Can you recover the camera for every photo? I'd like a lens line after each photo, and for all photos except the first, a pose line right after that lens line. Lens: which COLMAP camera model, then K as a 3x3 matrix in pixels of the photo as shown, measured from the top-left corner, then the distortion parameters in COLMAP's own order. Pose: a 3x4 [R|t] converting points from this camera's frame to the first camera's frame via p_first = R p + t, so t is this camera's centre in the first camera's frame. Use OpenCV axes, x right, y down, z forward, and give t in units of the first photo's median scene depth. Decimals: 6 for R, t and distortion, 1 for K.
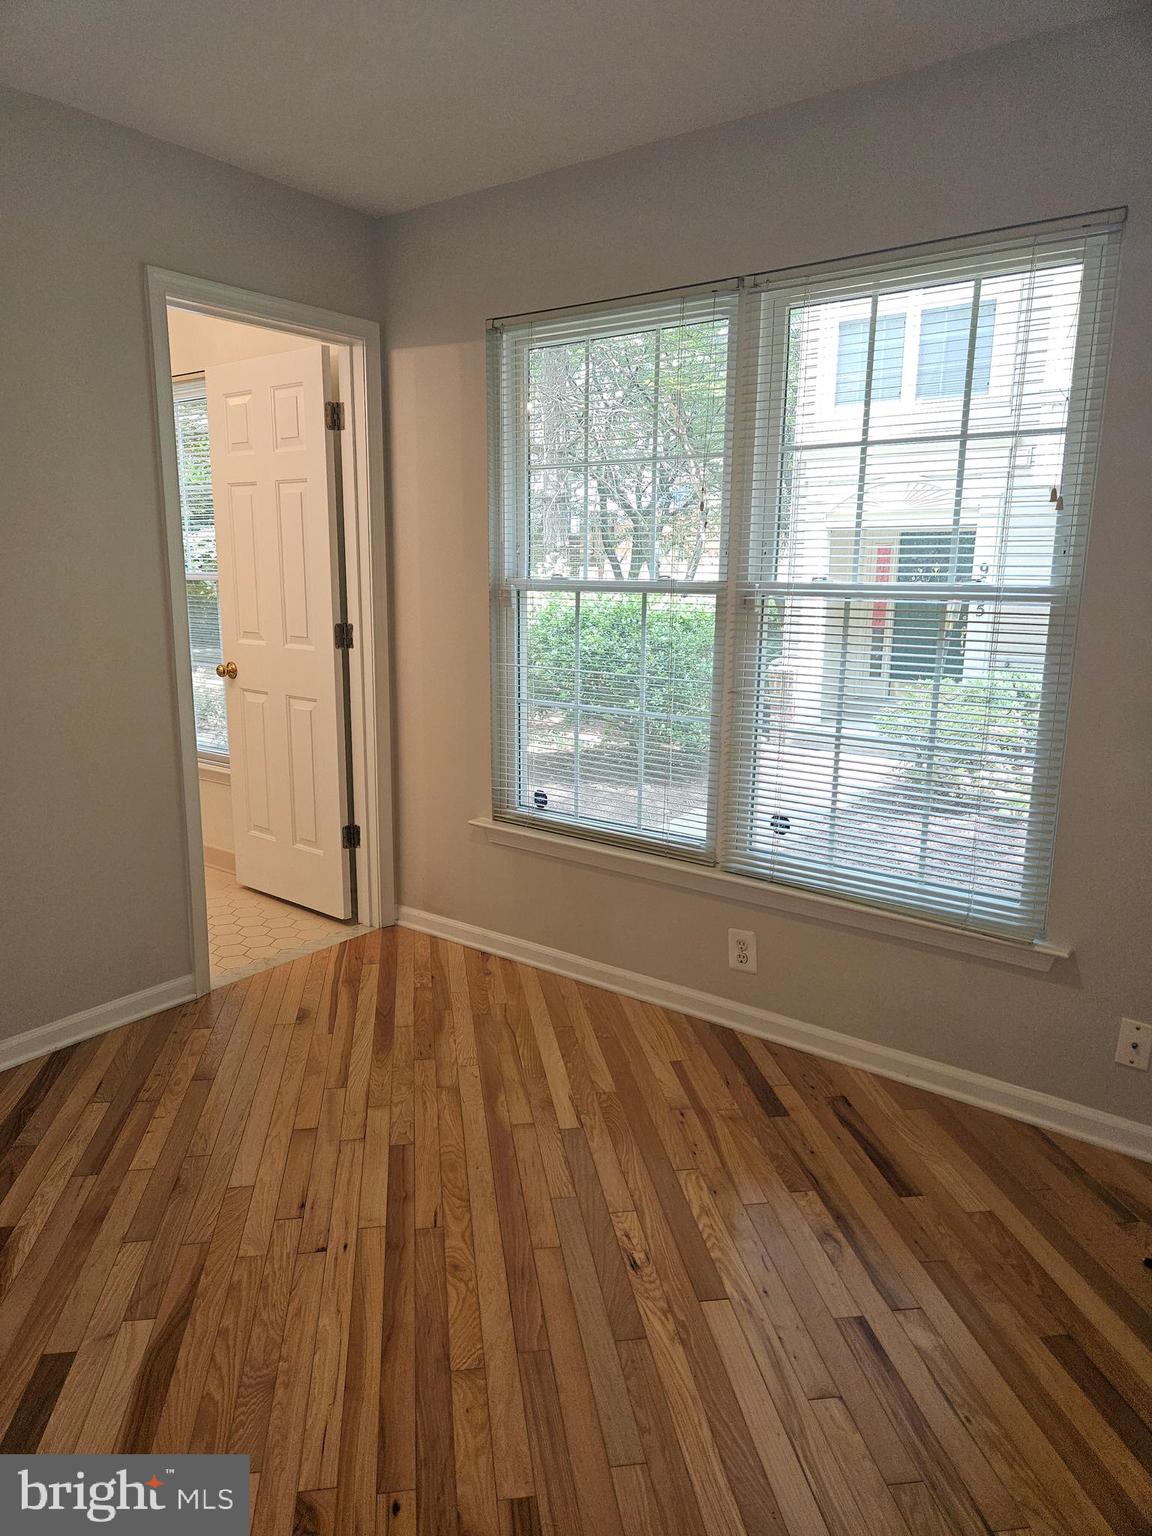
lens RADIAL K [[1033.1, 0, 580.2], [0, 1033.1, 778.2], [0, 0, 1]] dist [0.037680, -0.006473]
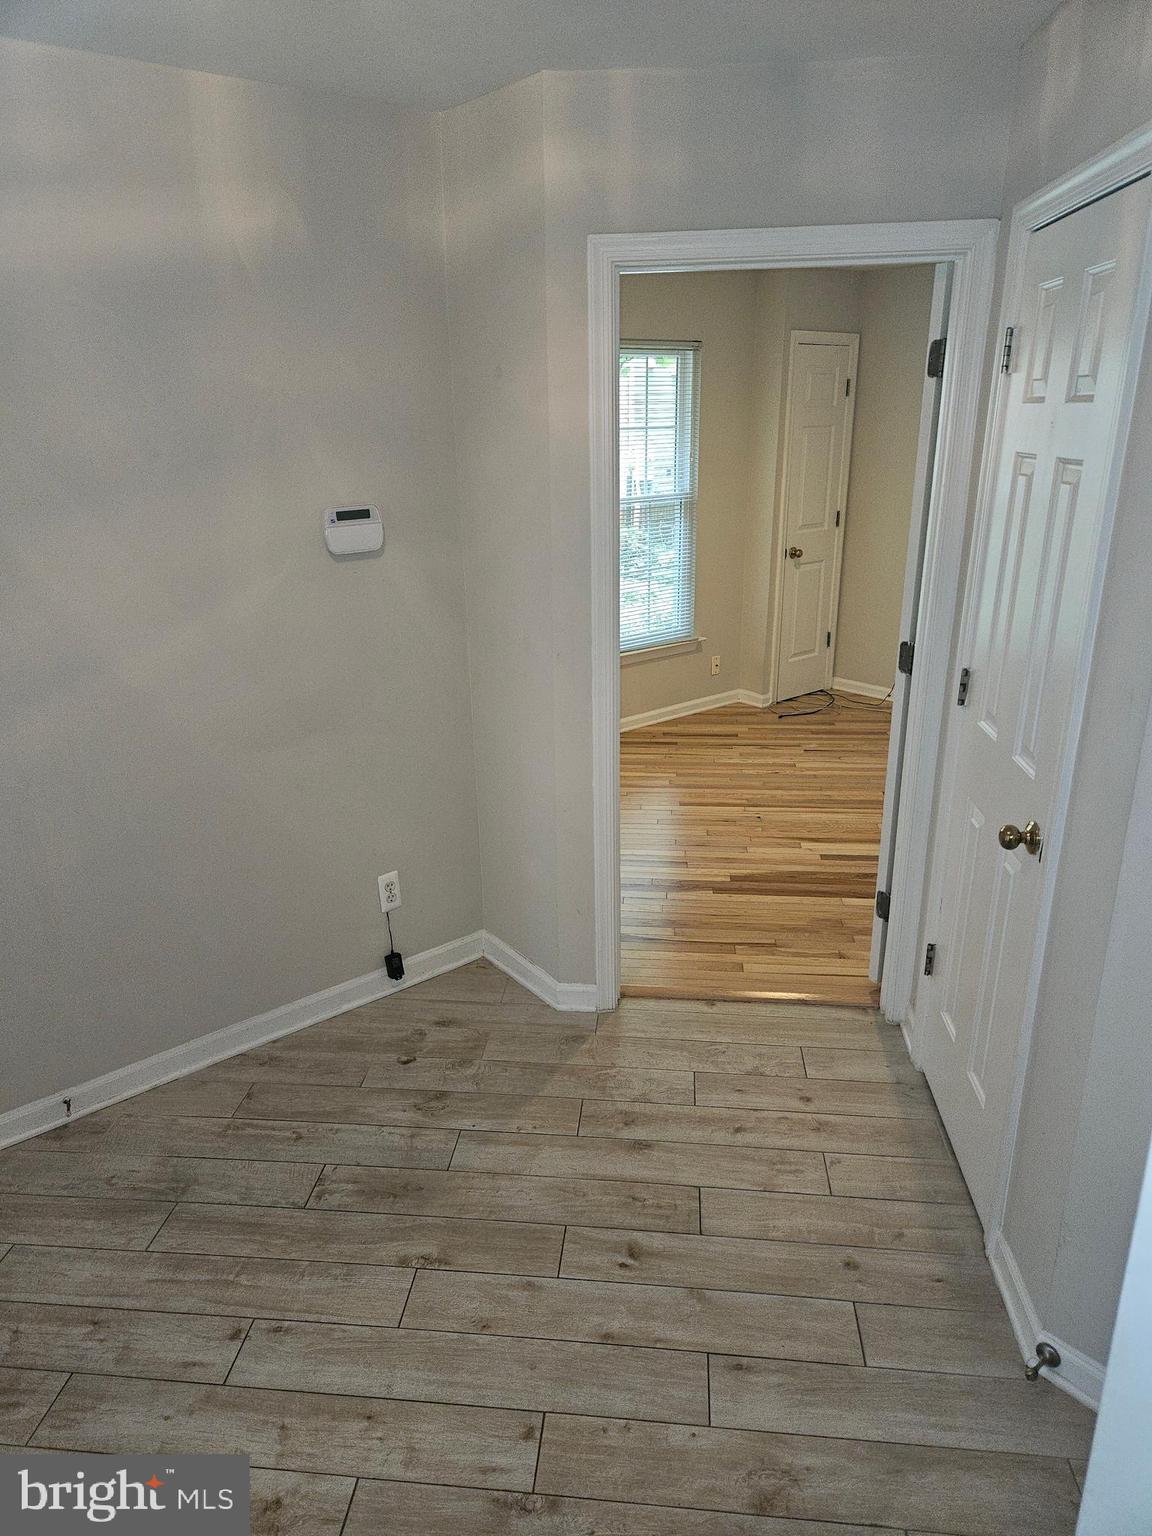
lens RADIAL K [[1033.1, 0, 580.2], [0, 1033.1, 778.2], [0, 0, 1]] dist [0.037680, -0.006473]
pose [[0.225567, -0.342674, 0.911973, -2.168974], [0.214947, 0.930535, 0.296484, -0.350683], [-0.950220, 0.129149, 0.283554, 0.656485]]
